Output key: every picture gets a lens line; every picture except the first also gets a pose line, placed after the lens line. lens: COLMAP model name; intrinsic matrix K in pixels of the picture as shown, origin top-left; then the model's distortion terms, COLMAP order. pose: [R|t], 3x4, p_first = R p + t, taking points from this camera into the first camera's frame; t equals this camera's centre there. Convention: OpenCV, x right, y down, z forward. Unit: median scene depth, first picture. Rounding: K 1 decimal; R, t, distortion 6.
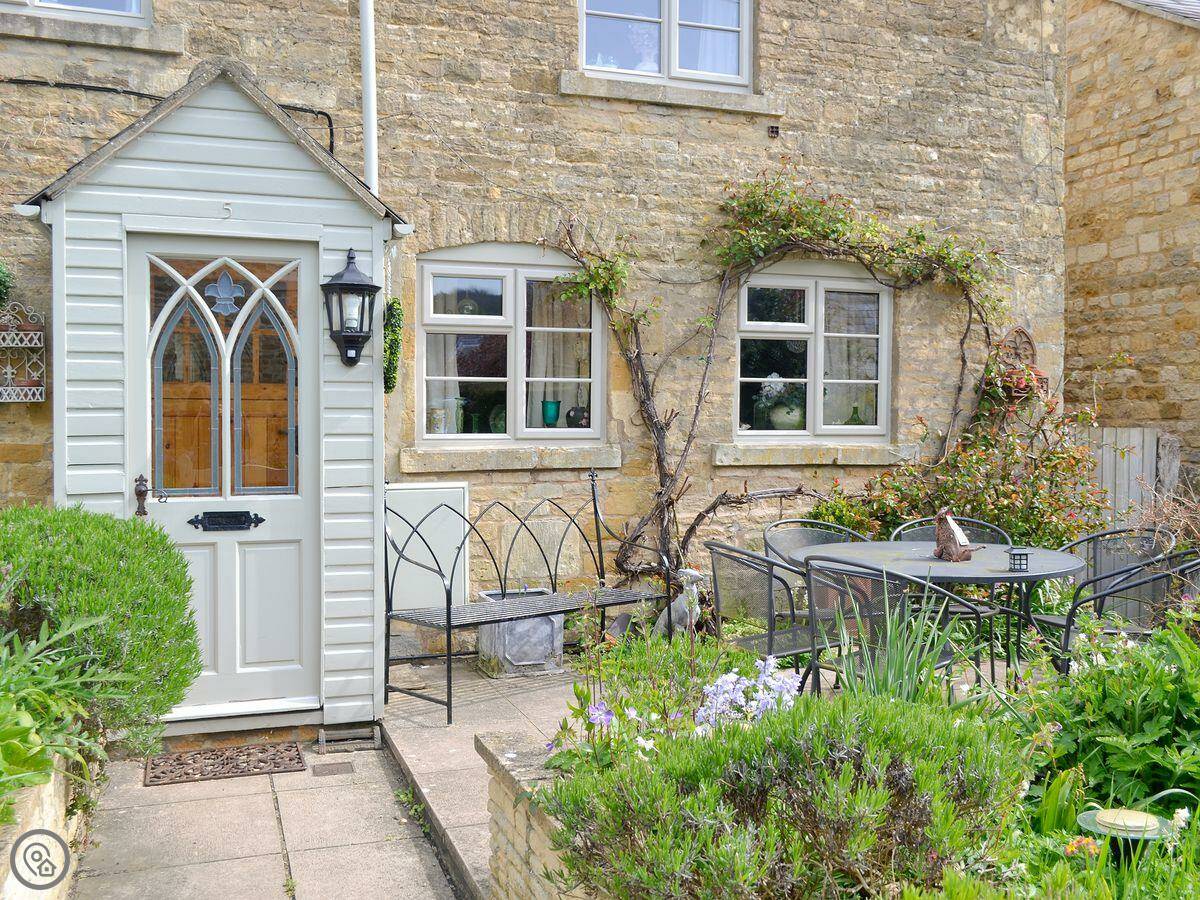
lens RADIAL K [[1065.8, 0, 639.1], [0, 1065.8, 426.1], [0, 0, 1]] dist [0.033014, 0.003949]
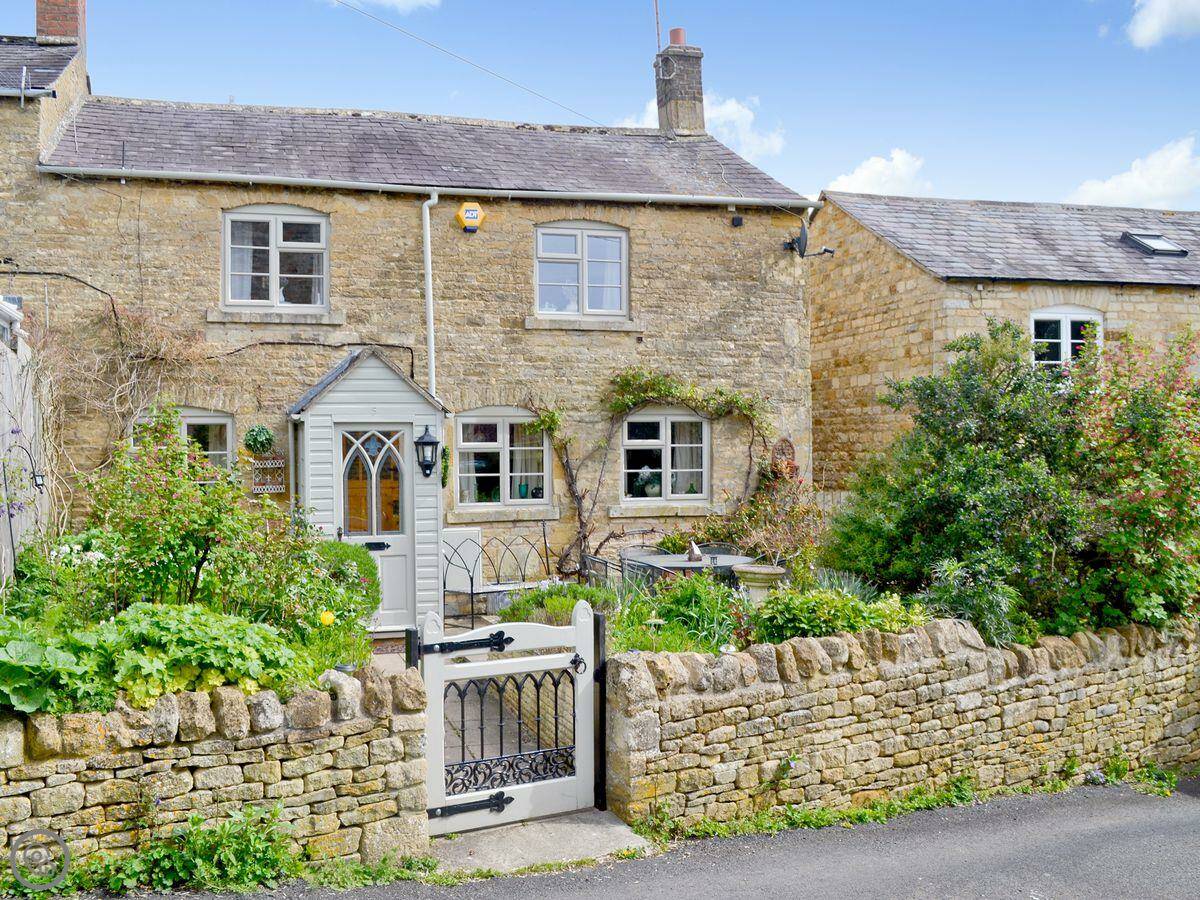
lens RADIAL K [[1094.0, 0, 600.0], [0, 1094.0, 450.0], [0, 0, 1]] dist [-0.011209, -0.003210]
pose [[0.998242, -0.013622, -0.057676, 0.171549], [0.013098, 0.999869, -0.009463, -0.066025], [0.057797, 0.008691, 0.998290, -0.968552]]
